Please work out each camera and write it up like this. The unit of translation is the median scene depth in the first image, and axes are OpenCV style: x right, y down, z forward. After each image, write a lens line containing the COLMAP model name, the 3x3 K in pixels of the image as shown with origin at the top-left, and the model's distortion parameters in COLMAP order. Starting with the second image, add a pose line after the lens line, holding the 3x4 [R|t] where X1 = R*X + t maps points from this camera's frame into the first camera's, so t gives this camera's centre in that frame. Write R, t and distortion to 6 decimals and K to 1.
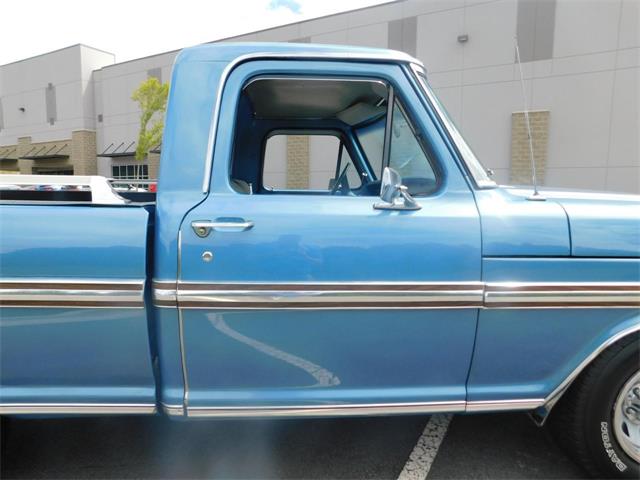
lens RADIAL K [[423.4, 0, 320.0], [0, 423.4, 240.0], [0, 0, 1]] dist [-0.070710, 0.062051]
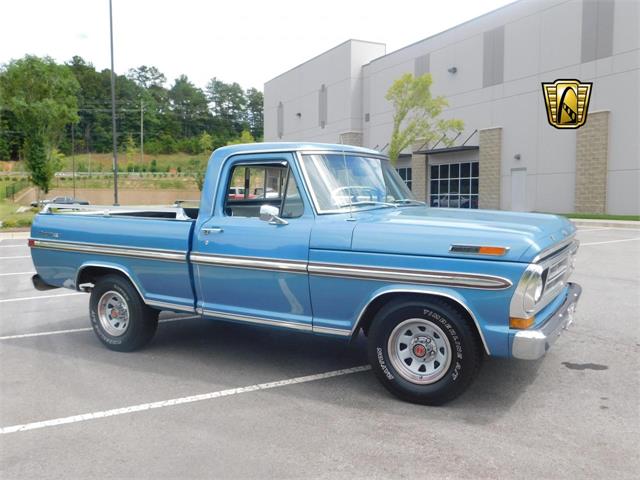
lens RADIAL K [[565.0, 0, 320.0], [0, 565.0, 240.0], [0, 0, 1]] dist [-0.011168, 0.007278]
pose [[0.824668, 0.032880, -0.564660, 1.779013], [-0.053641, 0.998356, -0.020208, 0.046488], [0.563067, 0.046954, 0.825076, -1.101043]]
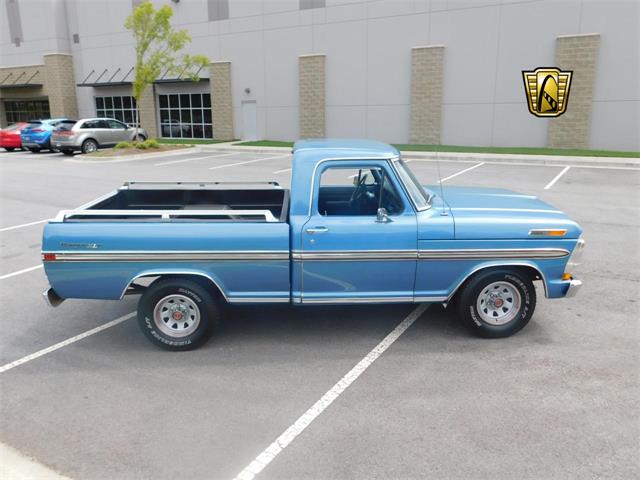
lens RADIAL K [[524.2, 0, 320.0], [0, 524.2, 240.0], [0, 0, 1]] dist [0.005352, 0.008593]
pose [[0.999501, -0.009529, -0.030106, -0.101257], [0.013286, 0.991790, 0.127182, -0.339588], [0.028647, -0.127518, 0.991422, -1.981805]]
